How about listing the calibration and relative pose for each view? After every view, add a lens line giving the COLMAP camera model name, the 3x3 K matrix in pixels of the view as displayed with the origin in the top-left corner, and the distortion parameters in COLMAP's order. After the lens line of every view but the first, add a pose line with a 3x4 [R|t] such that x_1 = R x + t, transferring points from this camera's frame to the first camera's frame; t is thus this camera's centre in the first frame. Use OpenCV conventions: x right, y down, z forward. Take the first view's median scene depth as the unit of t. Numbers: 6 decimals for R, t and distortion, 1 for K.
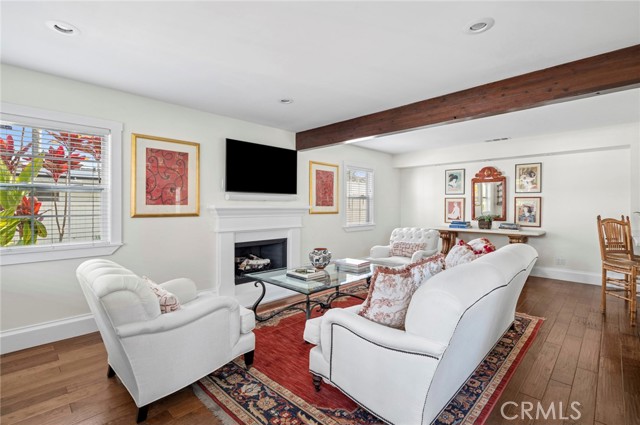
lens RADIAL K [[297.5, 0, 320.9], [0, 297.5, 206.2], [0, 0, 1]] dist [0.006492, 0.000779]
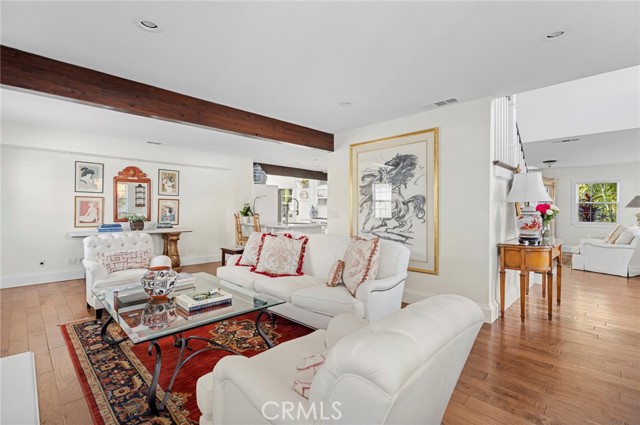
lens RADIAL K [[297.5, 0, 321.3], [0, 297.5, 210.9], [0, 0, 1]] dist [0.006492, 0.000779]
pose [[0.012859, -0.007839, 0.999887, -0.429669], [-0.001342, 0.999968, 0.007857, 0.004132], [-0.999916, -0.001443, 0.012848, 0.396738]]
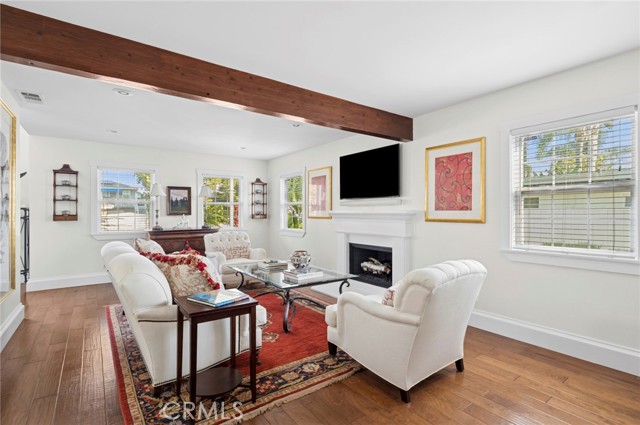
lens RADIAL K [[313.4, 0, 325.1], [0, 313.4, 211.5], [0, 0, 1]] dist [0.003317, 0.000354]
pose [[-0.155972, -0.006531, -0.987740, 0.693942], [-0.001546, 0.999979, -0.006368, 0.006131], [0.987760, 0.000534, -0.155979, 0.807924]]
